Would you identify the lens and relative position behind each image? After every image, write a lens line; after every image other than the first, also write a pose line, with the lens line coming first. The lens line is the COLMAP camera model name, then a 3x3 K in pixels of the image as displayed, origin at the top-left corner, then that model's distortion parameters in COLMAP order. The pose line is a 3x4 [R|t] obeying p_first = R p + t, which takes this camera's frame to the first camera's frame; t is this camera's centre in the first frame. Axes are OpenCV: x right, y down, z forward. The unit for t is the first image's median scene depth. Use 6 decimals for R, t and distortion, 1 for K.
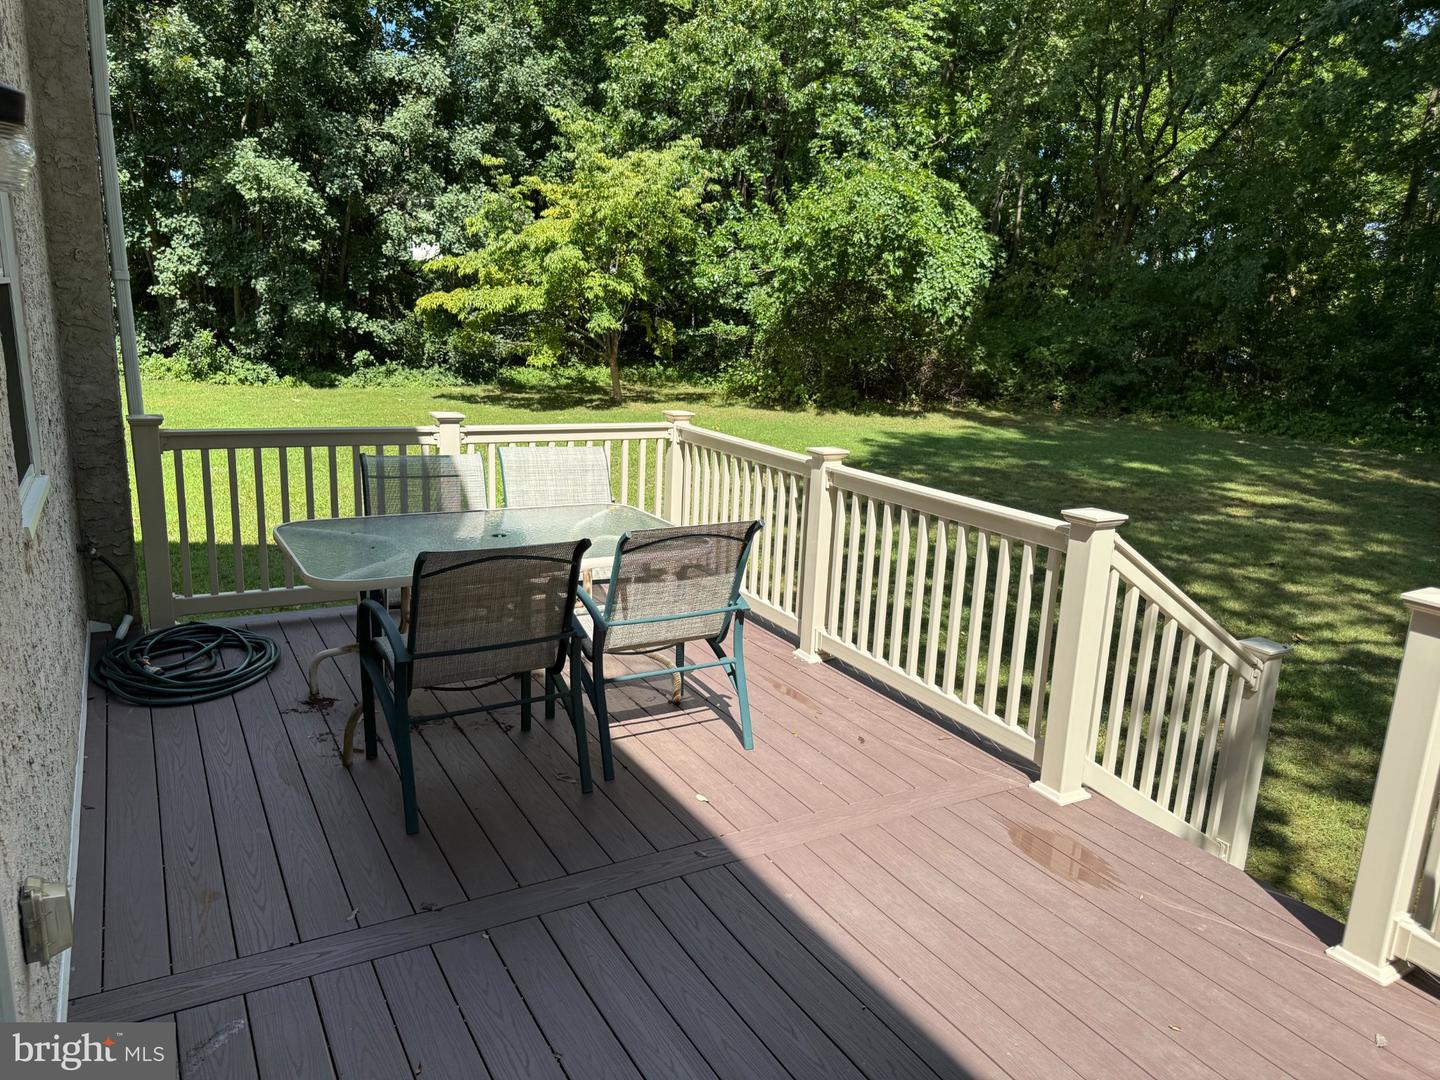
lens RADIAL K [[1030.8, 0, 723.9], [0, 1030.8, 537.9], [0, 0, 1]] dist [0.072081, -0.052129]
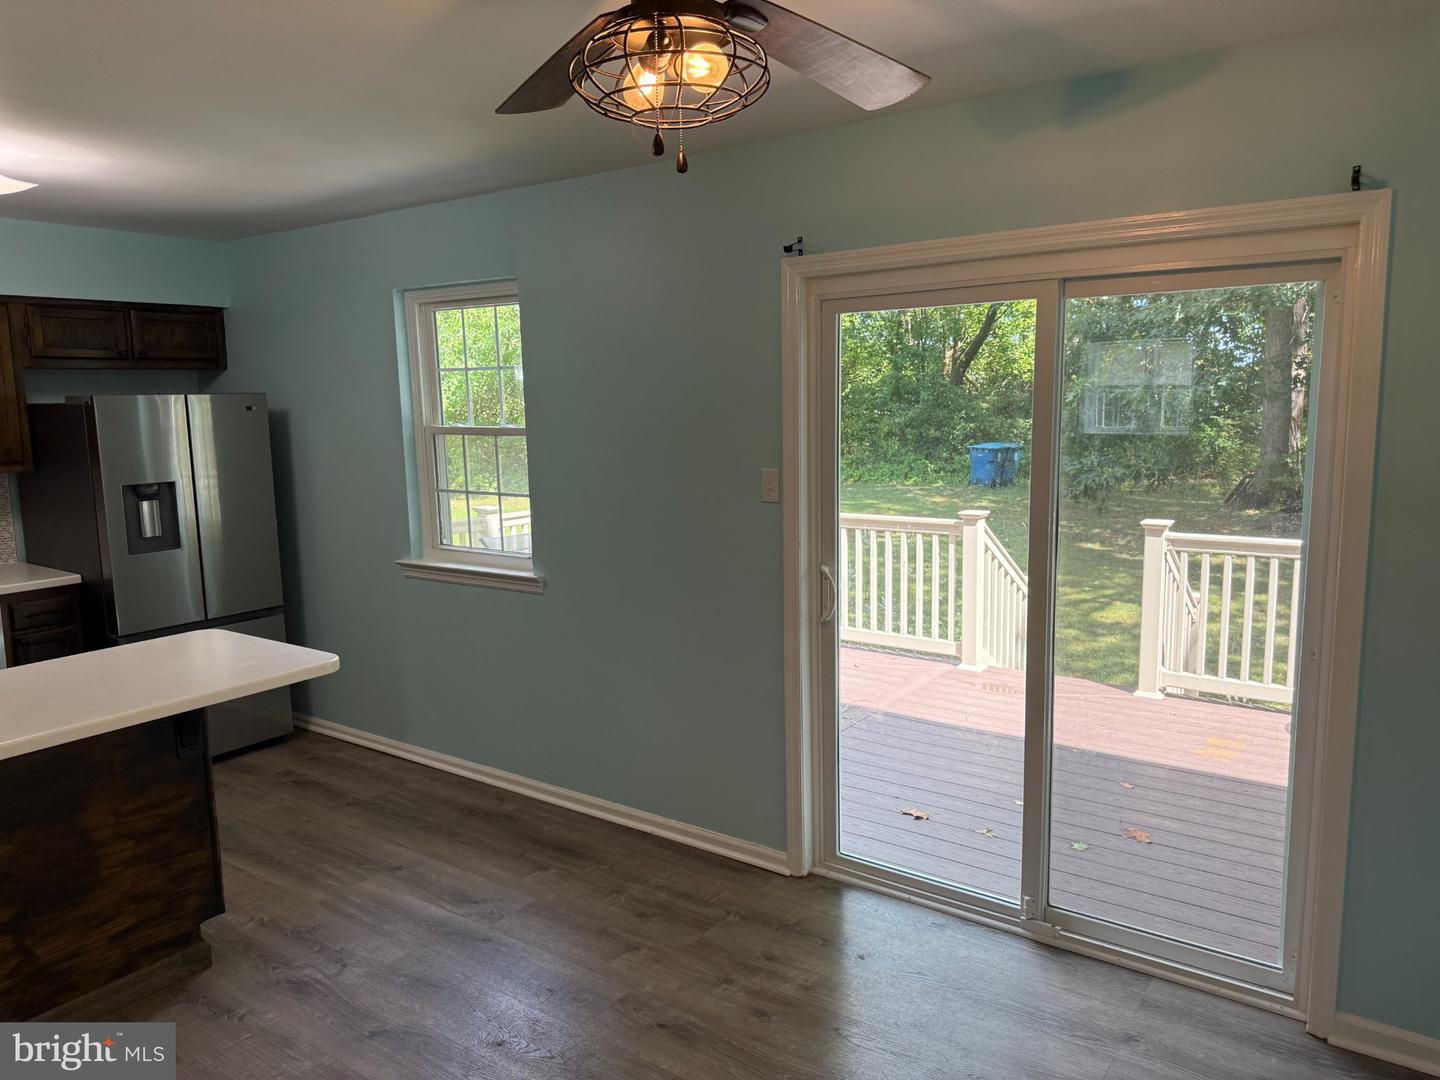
lens RADIAL K [[1025.3, 0, 720.0], [0, 1025.3, 540.0], [0, 0, 1]] dist [-0.000154, 0.003891]
pose [[0.911153, -0.092240, 0.401611, -0.767396], [0.119795, 0.991824, -0.043988, 0.047738], [-0.394270, 0.088191, 0.914753, -0.473192]]
